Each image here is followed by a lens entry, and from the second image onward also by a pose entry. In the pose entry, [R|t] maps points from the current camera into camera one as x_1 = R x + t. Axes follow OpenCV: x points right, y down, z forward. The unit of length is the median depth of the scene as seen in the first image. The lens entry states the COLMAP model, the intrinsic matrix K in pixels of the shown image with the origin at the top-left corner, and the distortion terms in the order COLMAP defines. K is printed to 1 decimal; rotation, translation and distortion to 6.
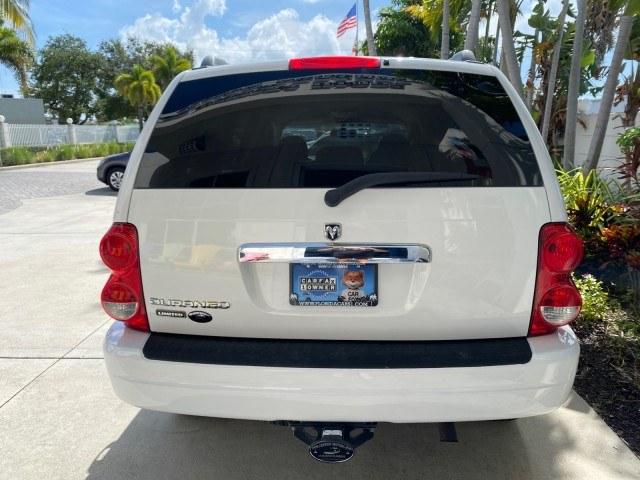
lens RADIAL K [[499.0, 0, 318.6], [0, 499.0, 239.1], [0, 0, 1]] dist [0.021048, -0.022338]
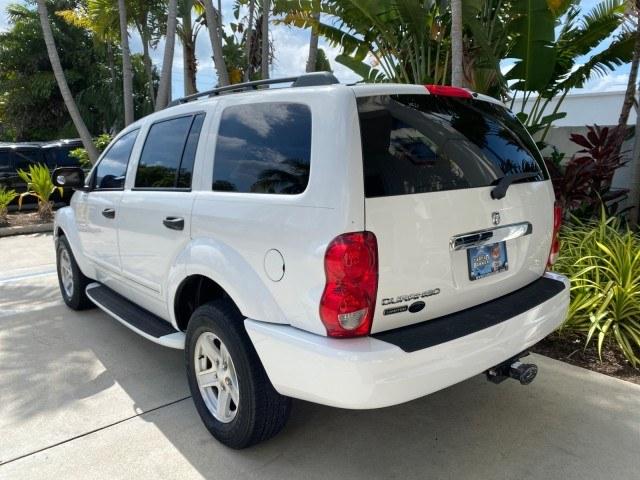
lens RADIAL K [[499.0, 0, 322.6], [0, 499.0, 240.2], [0, 0, 1]] dist [0.021048, -0.022338]
pose [[0.730874, -0.117187, 0.672376, -0.168235], [0.136515, 0.990342, 0.024213, -0.007464], [-0.668720, 0.074092, 0.739813, 0.043571]]
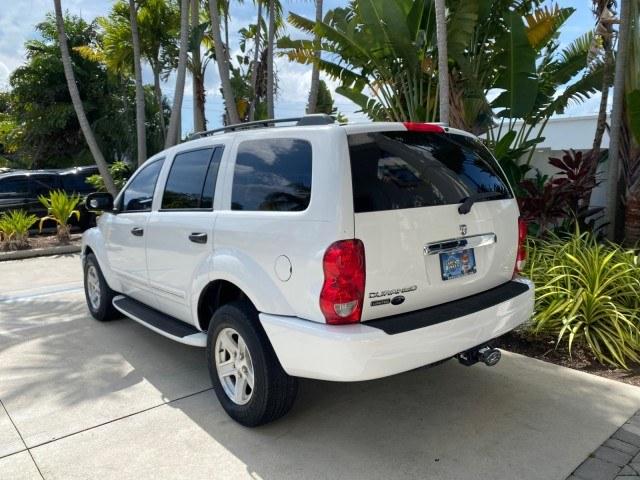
lens RADIAL K [[499.0, 0, 319.8], [0, 499.0, 241.5], [0, 0, 1]] dist [0.021048, -0.022338]
pose [[0.739021, -0.094940, 0.666959, -0.195811], [0.145493, 0.989149, -0.020410, -0.001743], [-0.657784, 0.112122, 0.744815, 0.011594]]
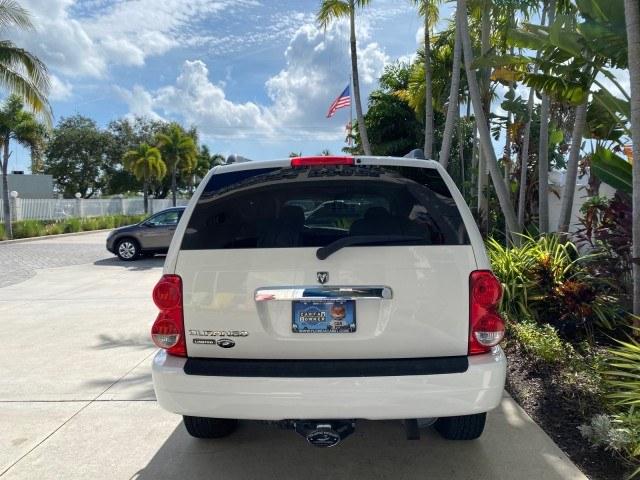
lens RADIAL K [[499.0, 0, 318.7], [0, 499.0, 239.3], [0, 0, 1]] dist [0.021048, -0.022338]
pose [[0.999926, -0.011744, 0.003038, 0.002066], [0.012049, 0.990568, -0.136495, 0.009488], [-0.001406, 0.136521, 0.990636, -0.056882]]
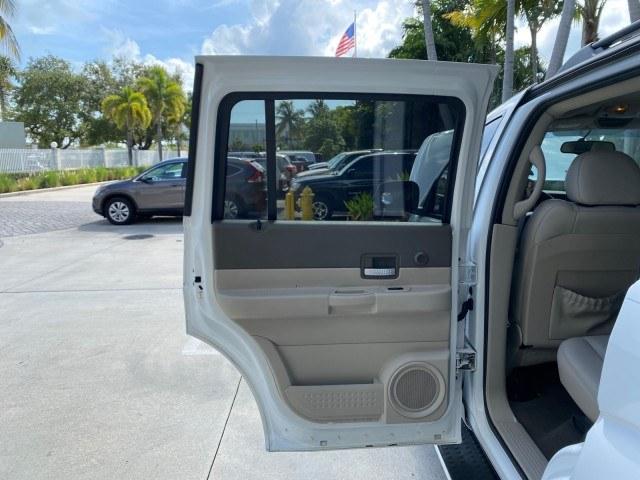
lens RADIAL K [[499.0, 0, 319.7], [0, 499.0, 241.3], [0, 0, 1]] dist [0.021048, -0.022338]
pose [[0.999244, -0.014763, 0.035956, -0.107181], [0.016204, 0.999063, -0.040130, -0.033357], [-0.035329, 0.040682, 0.998547, 0.168731]]
